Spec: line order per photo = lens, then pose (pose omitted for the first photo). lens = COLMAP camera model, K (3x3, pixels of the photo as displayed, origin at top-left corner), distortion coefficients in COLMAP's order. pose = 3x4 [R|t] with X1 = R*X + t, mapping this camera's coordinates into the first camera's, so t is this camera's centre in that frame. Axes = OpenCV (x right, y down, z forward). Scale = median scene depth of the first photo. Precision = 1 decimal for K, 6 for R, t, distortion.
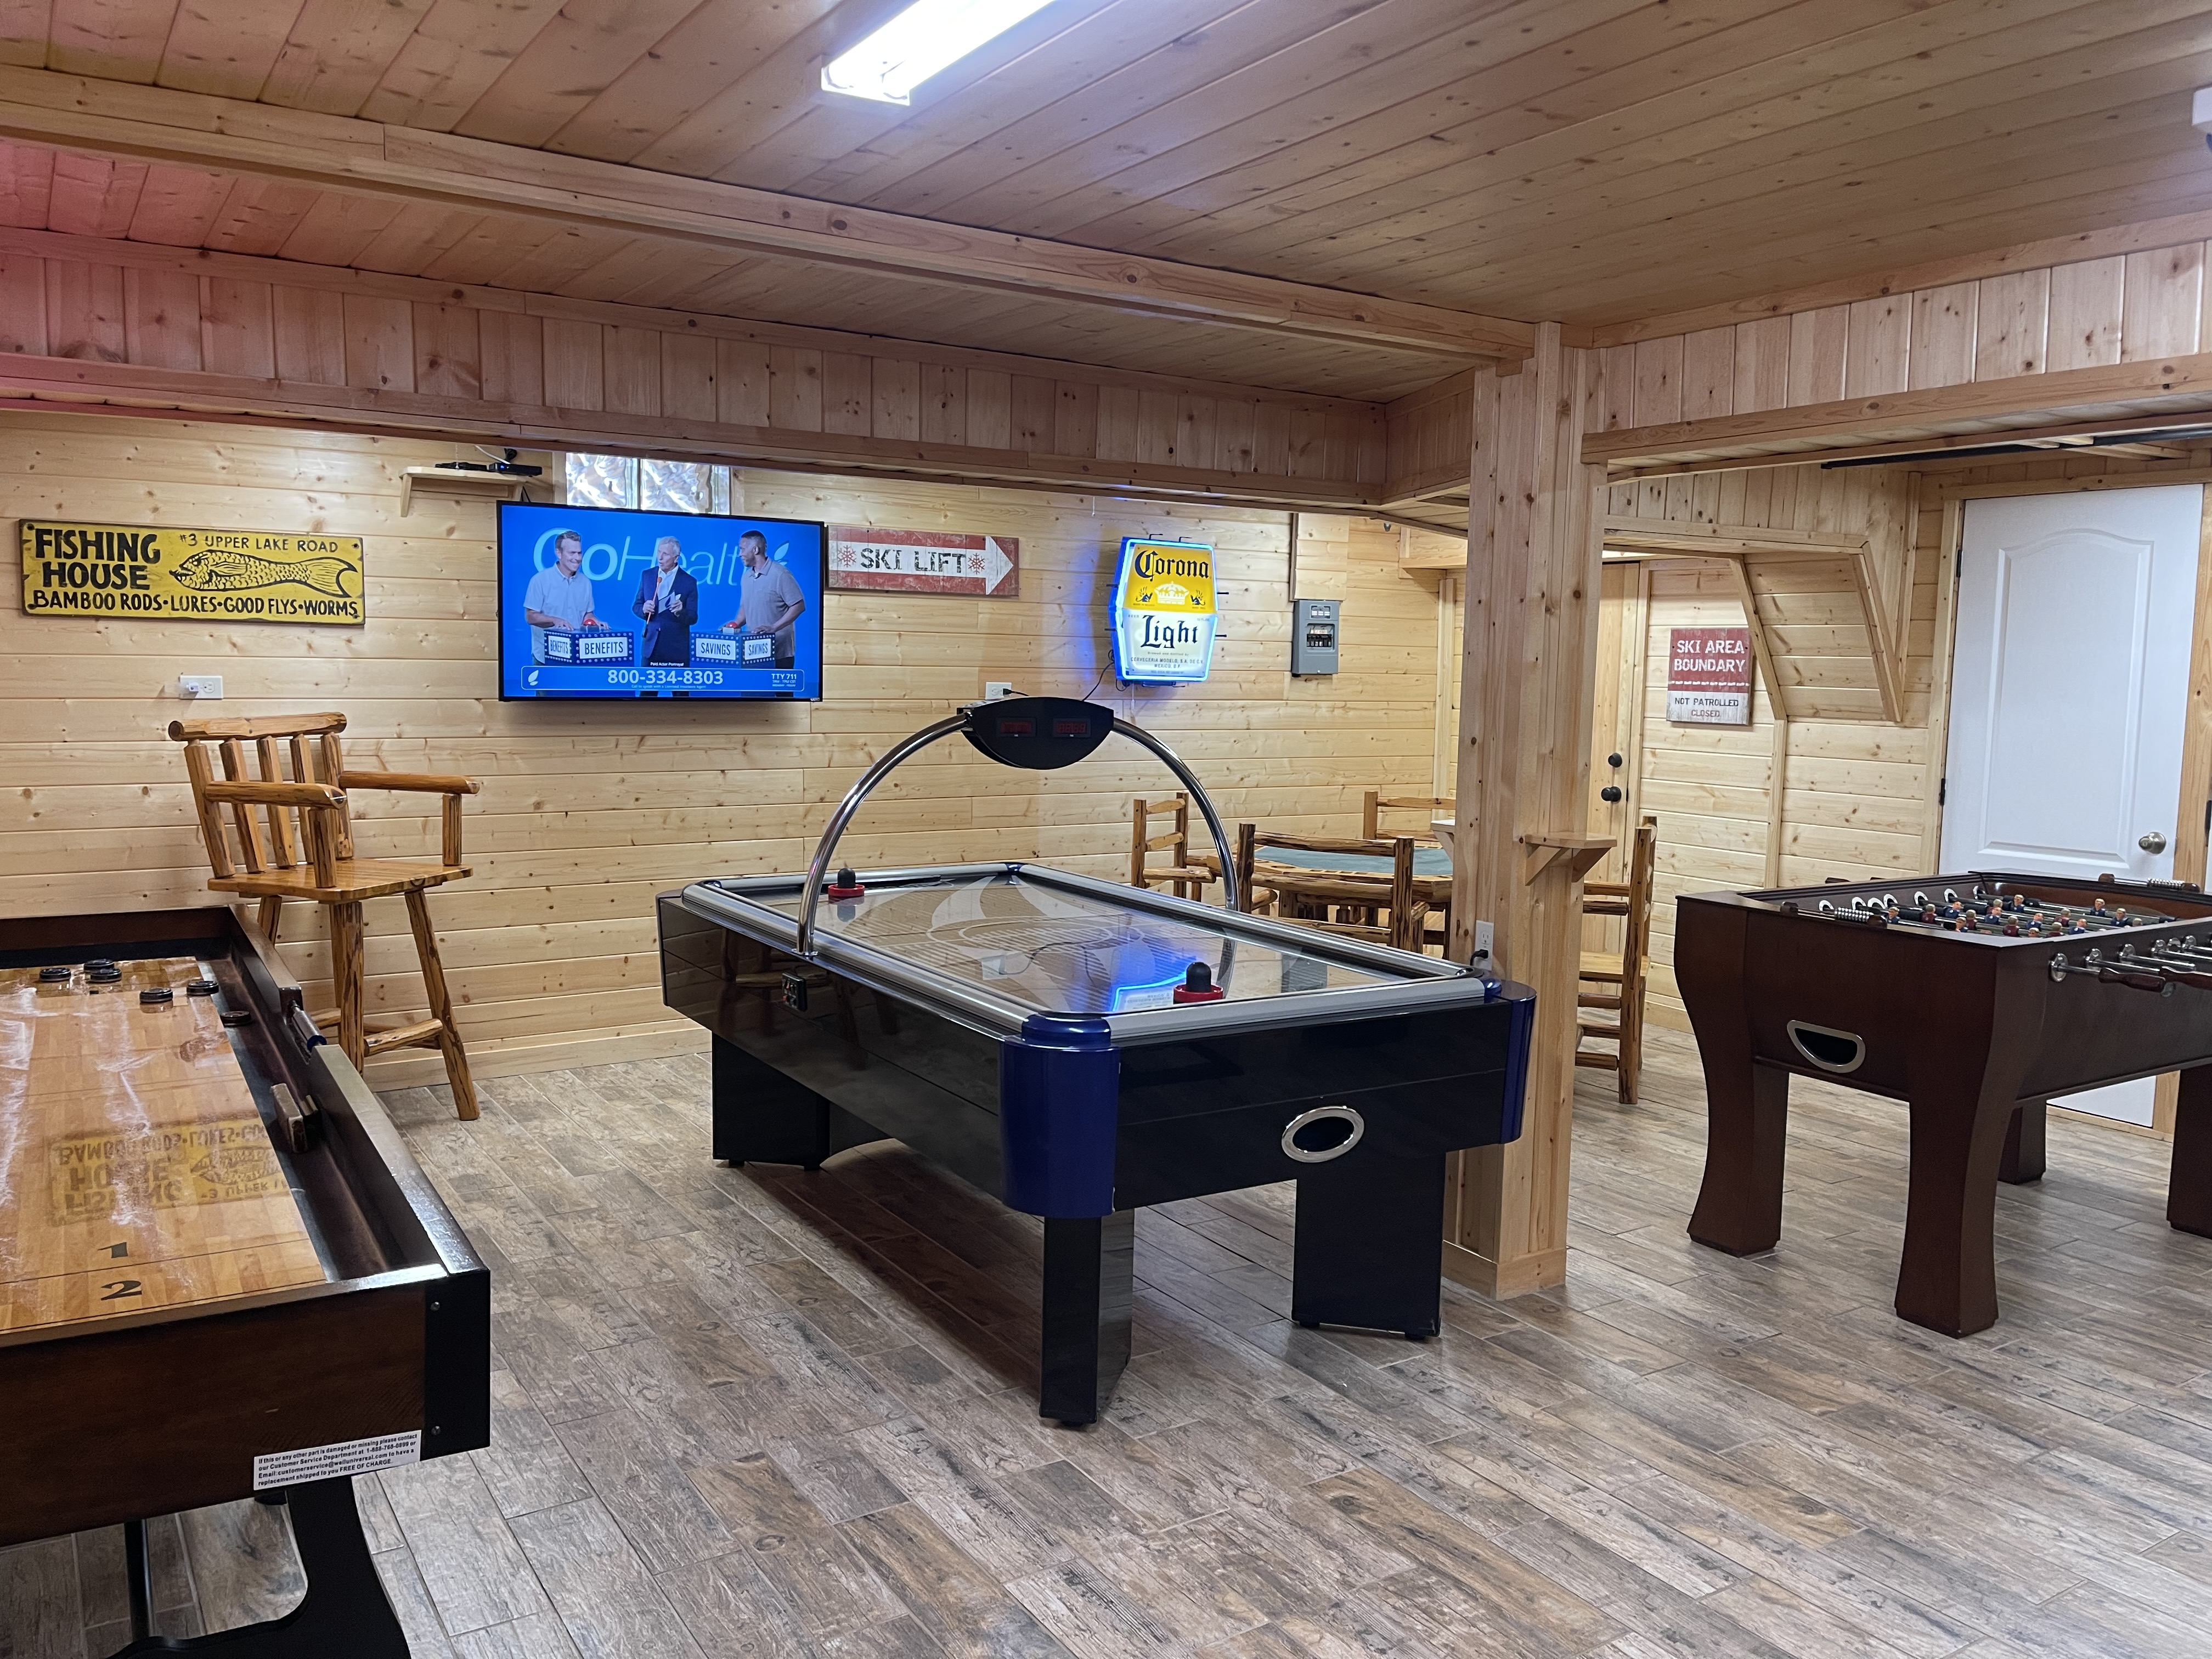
lens RADIAL K [[1677.4, 0, 1100.3], [0, 1677.4, 831.6], [0, 0, 1]] dist [0.073376, -0.092390]
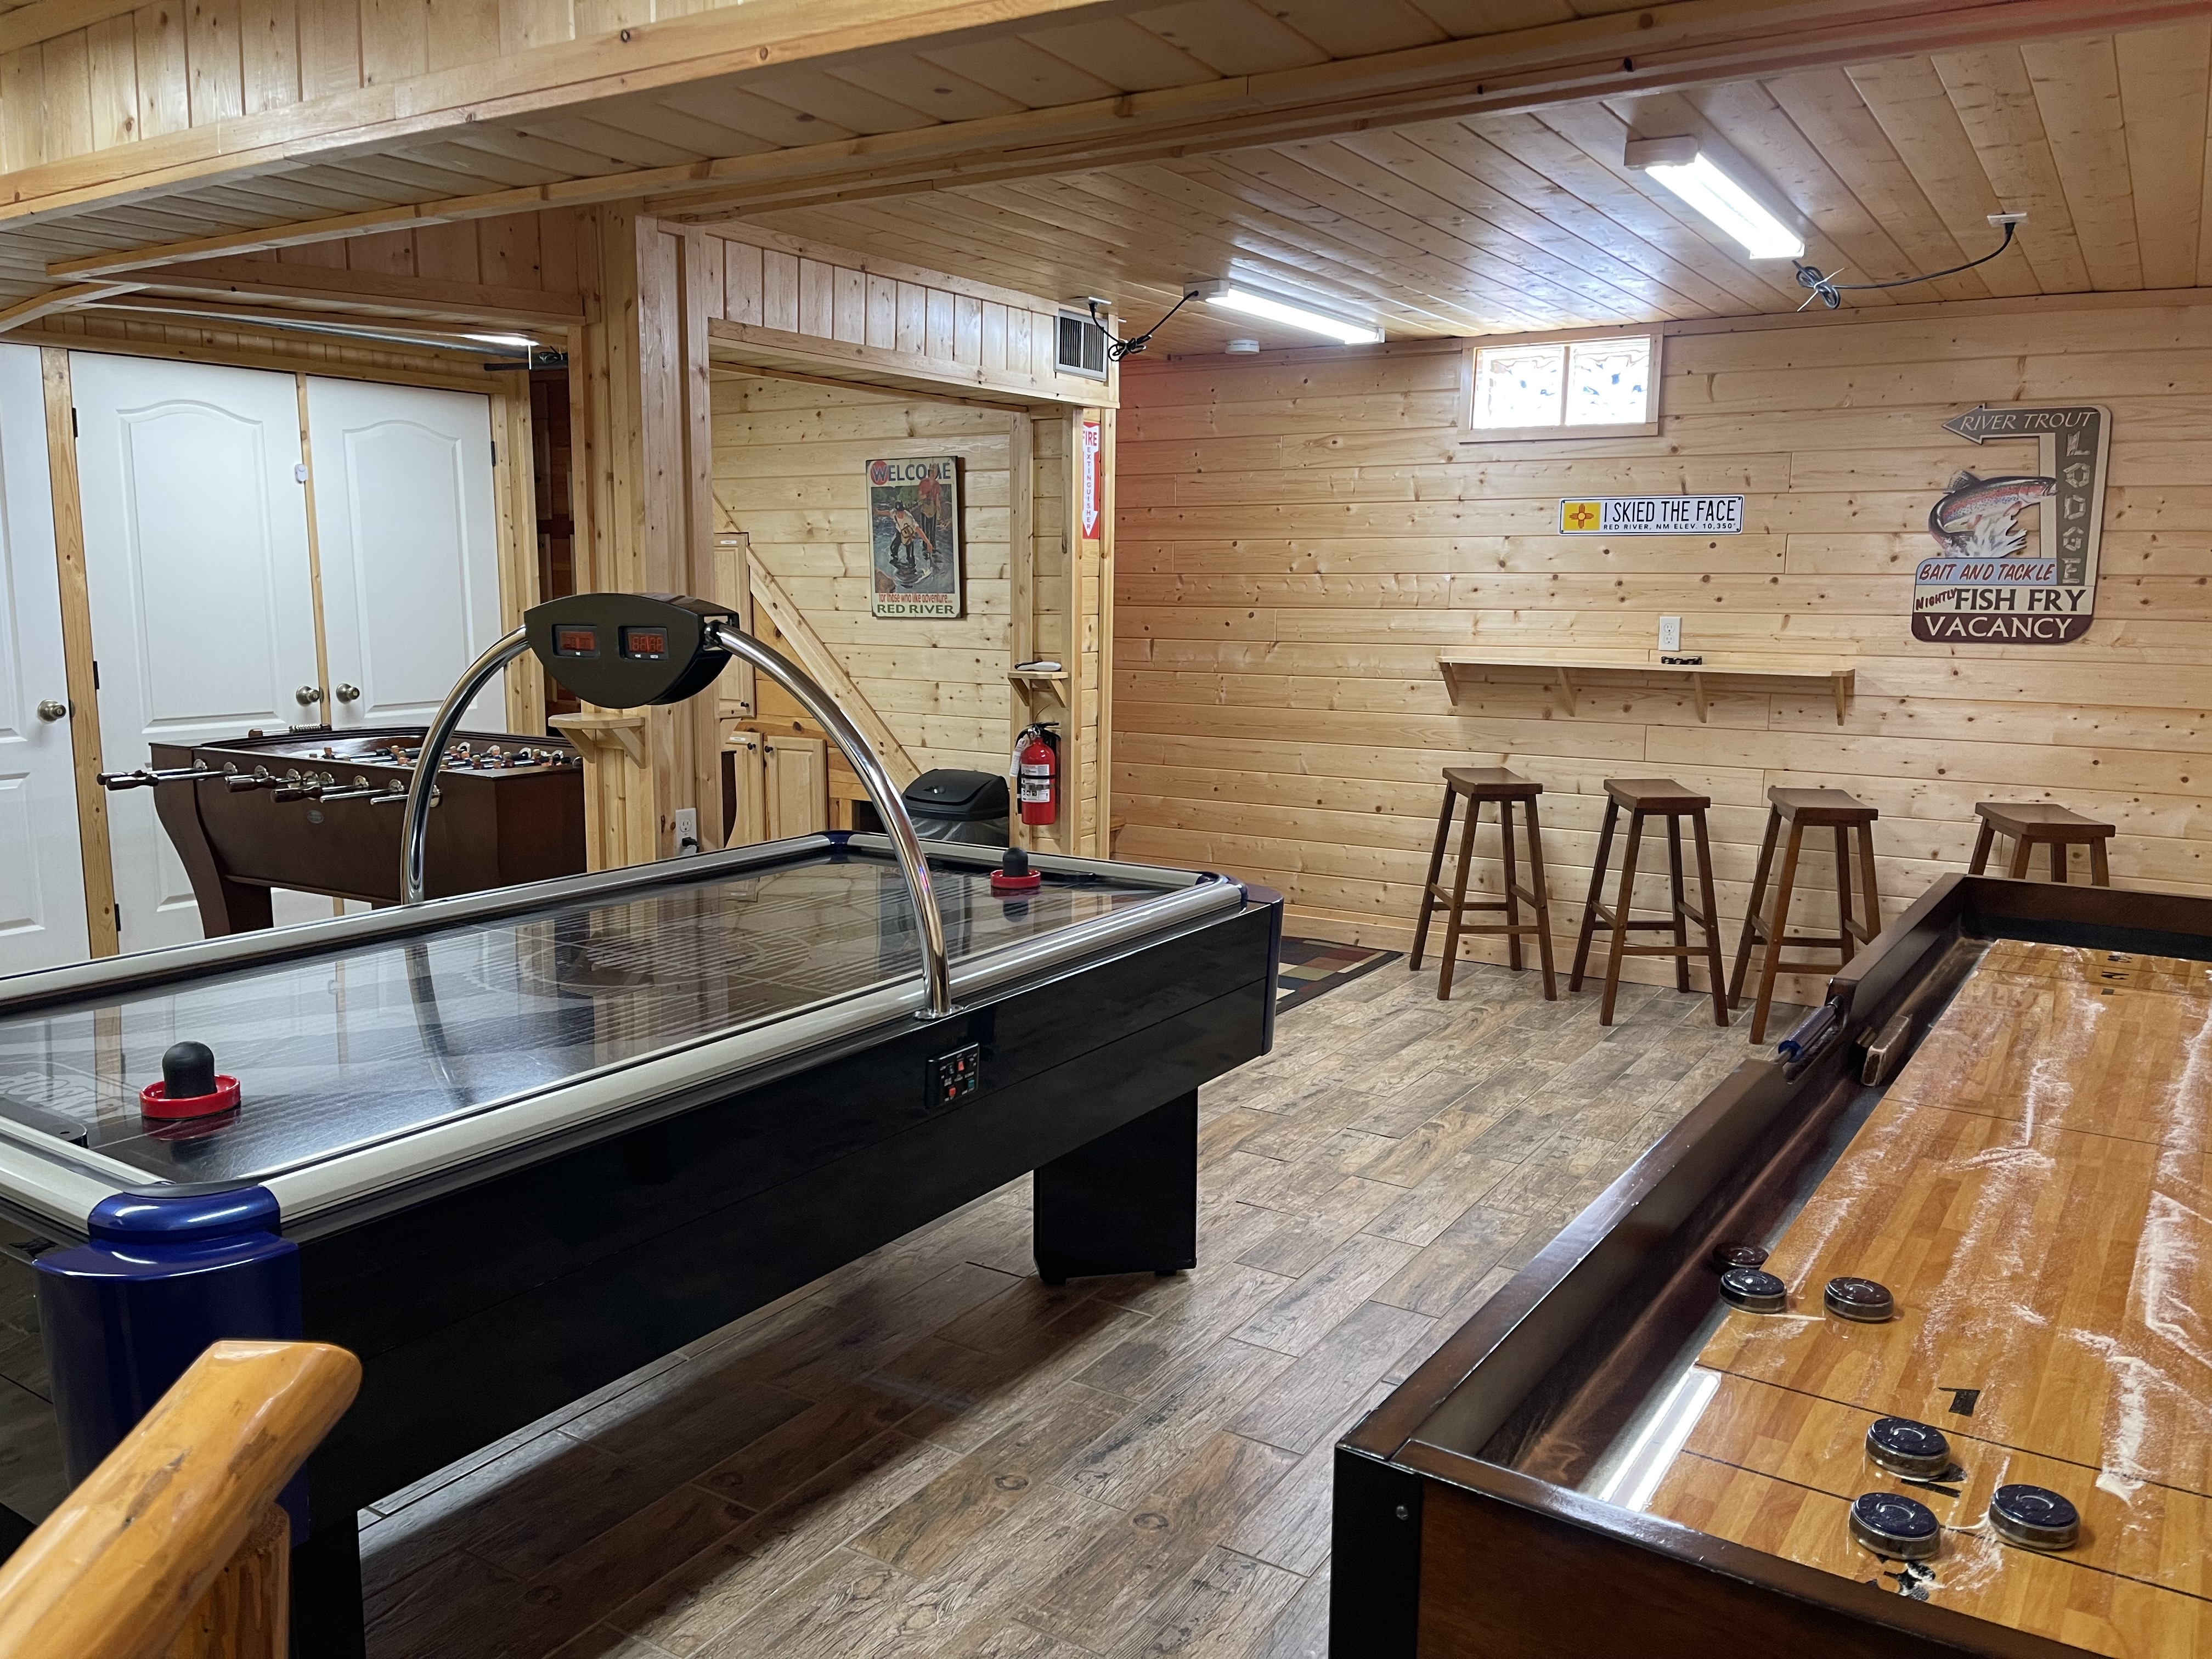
lens RADIAL K [[1677.4, 0, 1108.1], [0, 1677.4, 824.3], [0, 0, 1]] dist [0.073376, -0.092390]
pose [[-0.424689, -0.156127, 0.891776, -0.972858], [0.075757, 0.975435, 0.206851, -0.157555], [-0.902164, 0.155405, -0.402429, 1.528612]]
